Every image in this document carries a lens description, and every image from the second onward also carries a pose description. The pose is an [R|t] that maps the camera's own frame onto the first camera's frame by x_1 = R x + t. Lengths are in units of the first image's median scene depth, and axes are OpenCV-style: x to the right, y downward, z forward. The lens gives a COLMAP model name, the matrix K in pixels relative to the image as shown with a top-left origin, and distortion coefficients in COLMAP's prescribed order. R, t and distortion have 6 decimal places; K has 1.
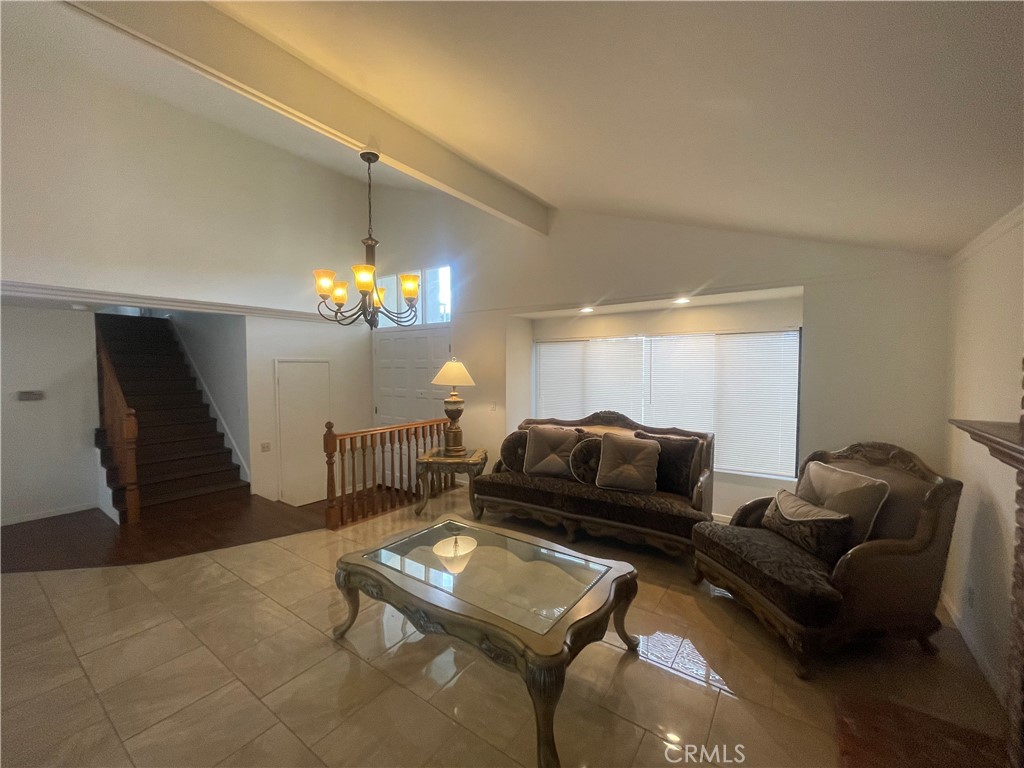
lens RADIAL K [[411.5, 0, 514.9], [0, 411.5, 380.8], [0, 0, 1]] dist [-0.004871, -0.000196]
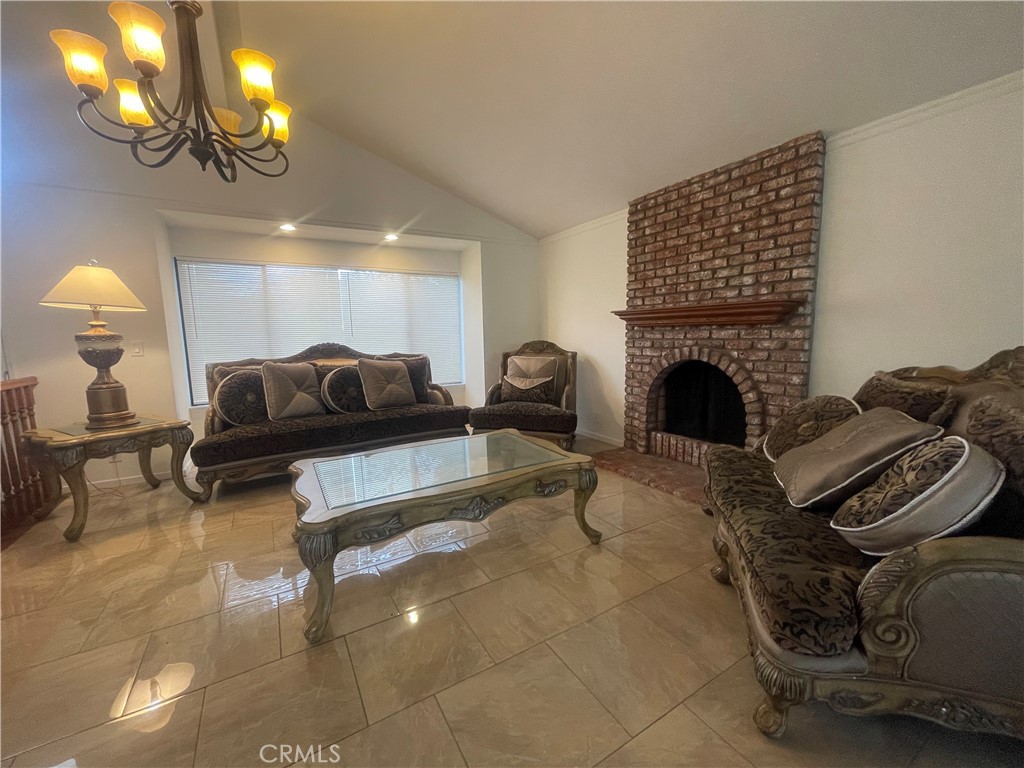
lens RADIAL K [[411.5, 0, 513.1], [0, 411.5, 388.3], [0, 0, 1]] dist [-0.004871, -0.000196]
pose [[0.386470, -0.128661, 0.913284, -0.713835], [0.046336, 0.991680, 0.120098, 0.124469], [-0.921137, -0.004097, 0.389216, 0.373228]]
